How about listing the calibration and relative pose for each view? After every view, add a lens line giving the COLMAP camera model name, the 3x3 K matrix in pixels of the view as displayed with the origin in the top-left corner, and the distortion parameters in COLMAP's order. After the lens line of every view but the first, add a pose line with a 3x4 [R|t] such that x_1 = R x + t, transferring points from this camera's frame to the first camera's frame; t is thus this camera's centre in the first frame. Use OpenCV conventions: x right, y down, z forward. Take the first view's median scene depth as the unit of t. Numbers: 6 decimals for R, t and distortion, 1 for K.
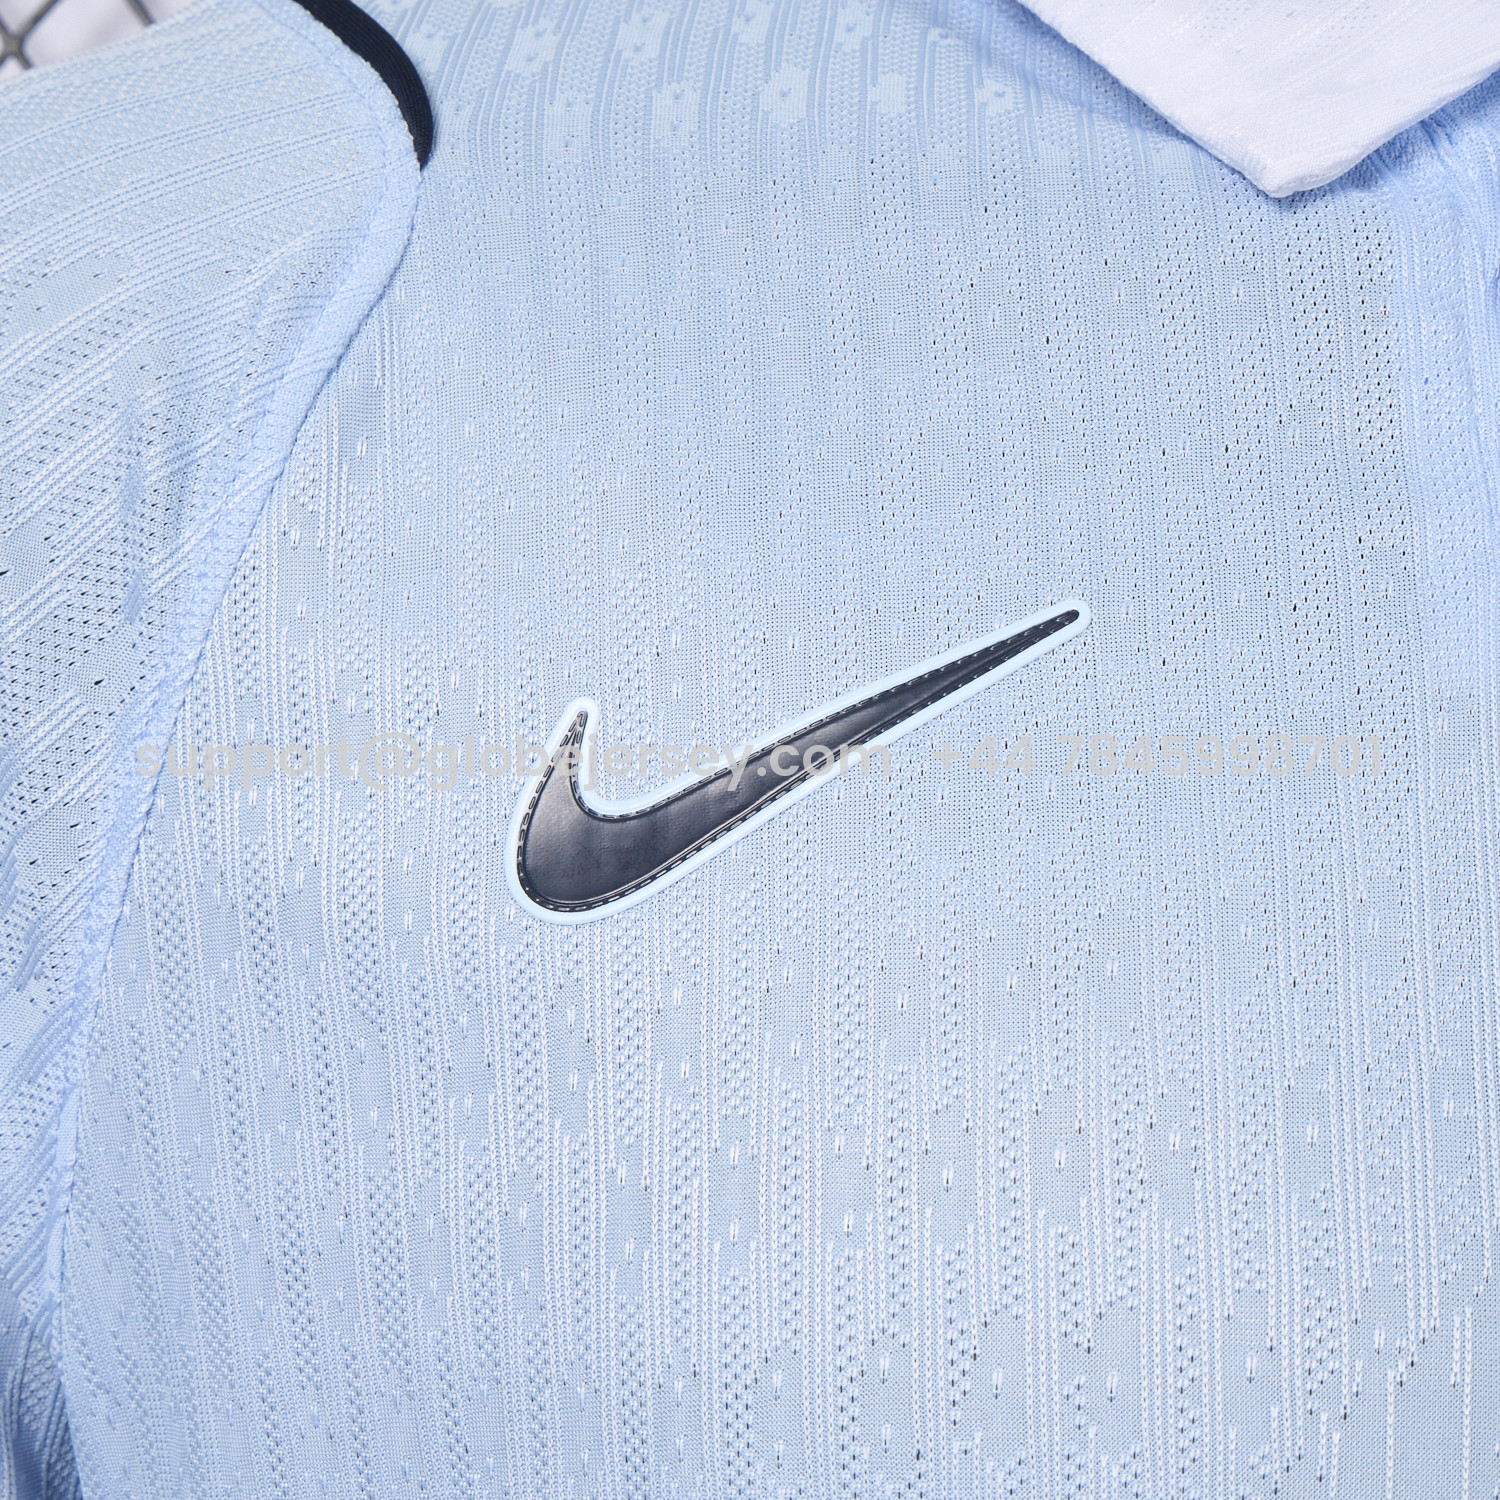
lens RADIAL K [[3167.5, 0, 750.0], [0, 3167.5, 750.0], [0, 0, 1]] dist [0.000264, -0.044313]
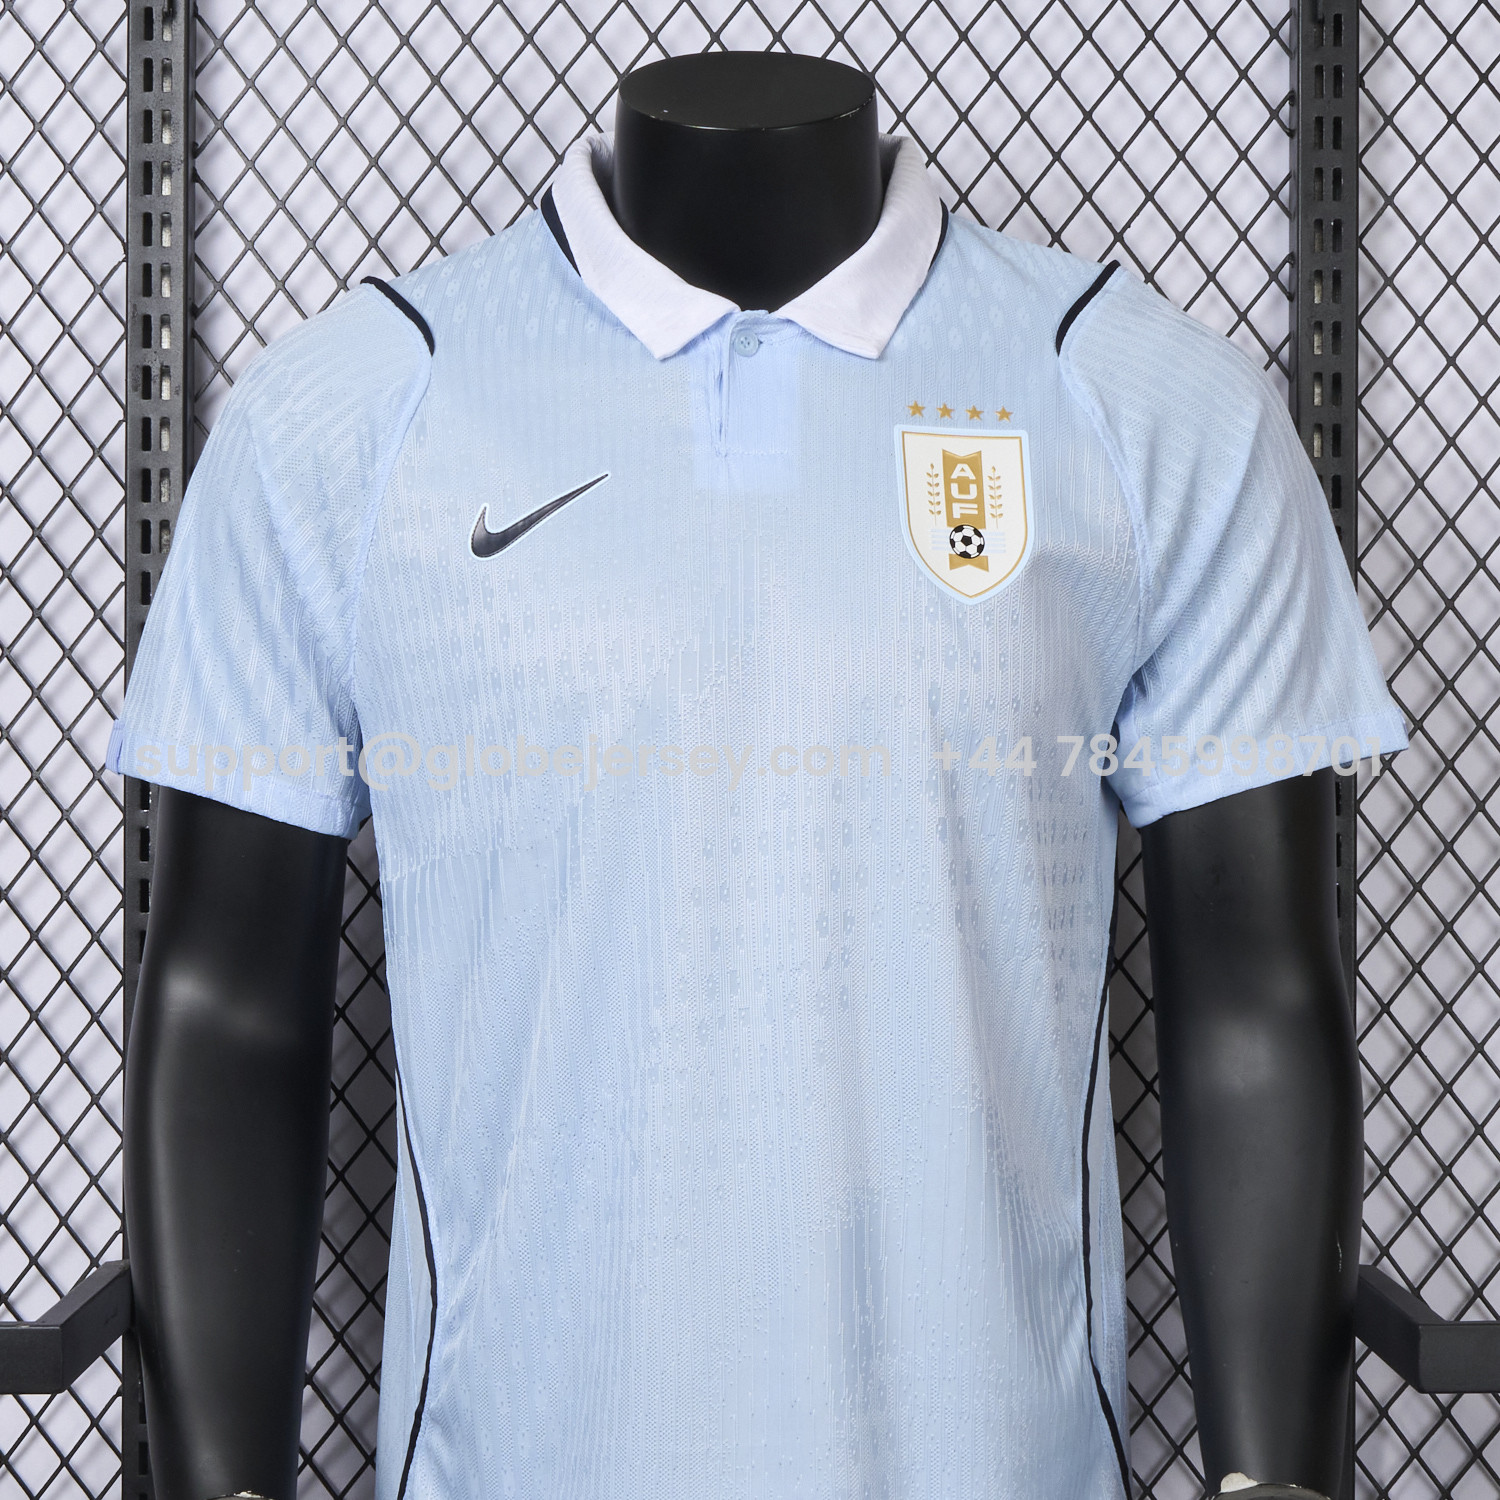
lens RADIAL K [[3167.5, 0, 750.0], [0, 3167.5, 750.0], [0, 0, 1]] dist [0.000264, -0.044313]
pose [[0.998096, -0.061277, 0.007080, 0.213953], [0.060466, 0.994613, 0.084194, -0.021653], [-0.012201, -0.083605, 0.996424, -2.753480]]
